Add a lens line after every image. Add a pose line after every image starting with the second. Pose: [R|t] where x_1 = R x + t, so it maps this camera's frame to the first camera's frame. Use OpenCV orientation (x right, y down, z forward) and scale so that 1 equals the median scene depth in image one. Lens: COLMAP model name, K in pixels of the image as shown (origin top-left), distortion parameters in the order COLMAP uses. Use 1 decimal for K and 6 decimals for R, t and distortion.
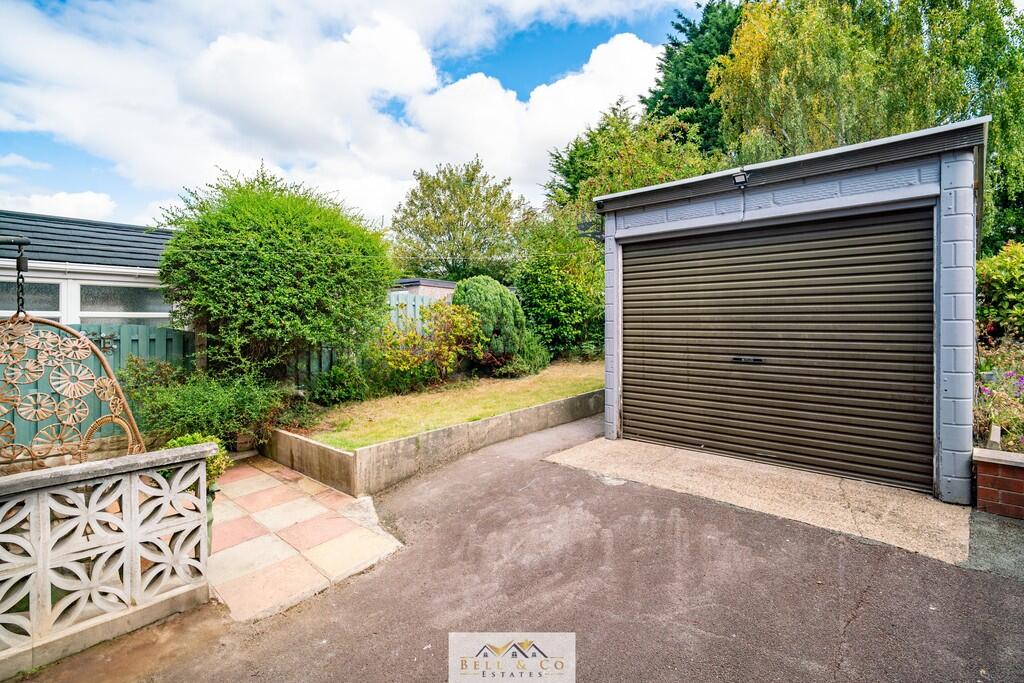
lens RADIAL K [[467.0, 0, 512.8], [0, 467.0, 314.9], [0, 0, 1]] dist [-0.000622, 0.000004]
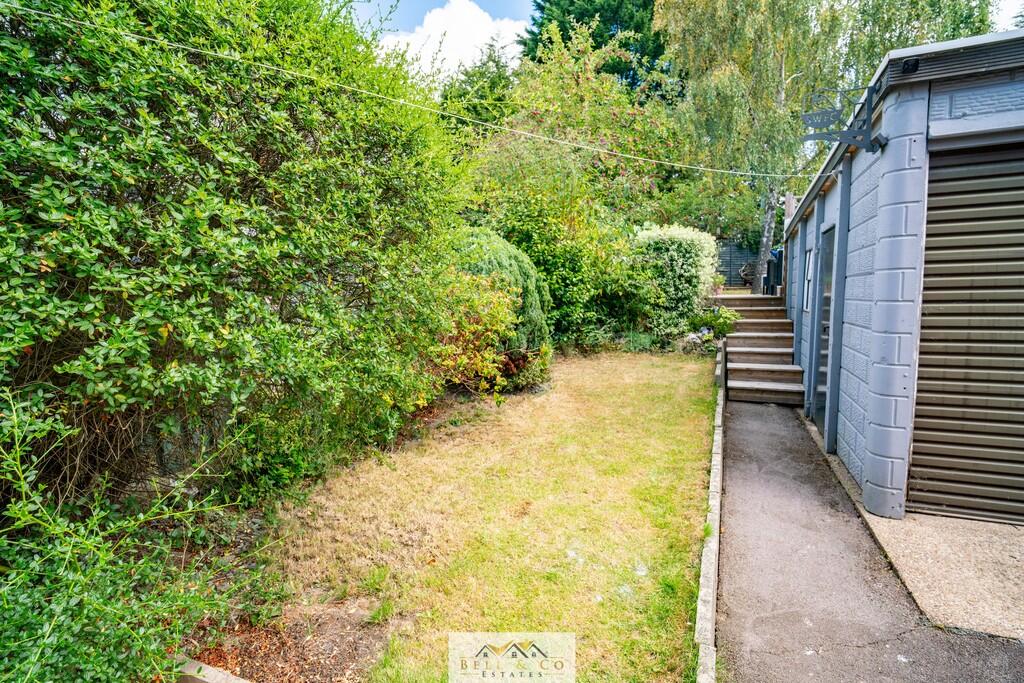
lens RADIAL K [[490.8, 0, 515.2], [0, 490.8, 339.5], [0, 0, 1]] dist [-0.001428, 0.000063]
pose [[0.940064, -0.048135, 0.337583, -0.432777], [0.014149, 0.994640, 0.102423, -0.006711], [-0.340704, -0.091507, 0.935707, 0.690512]]
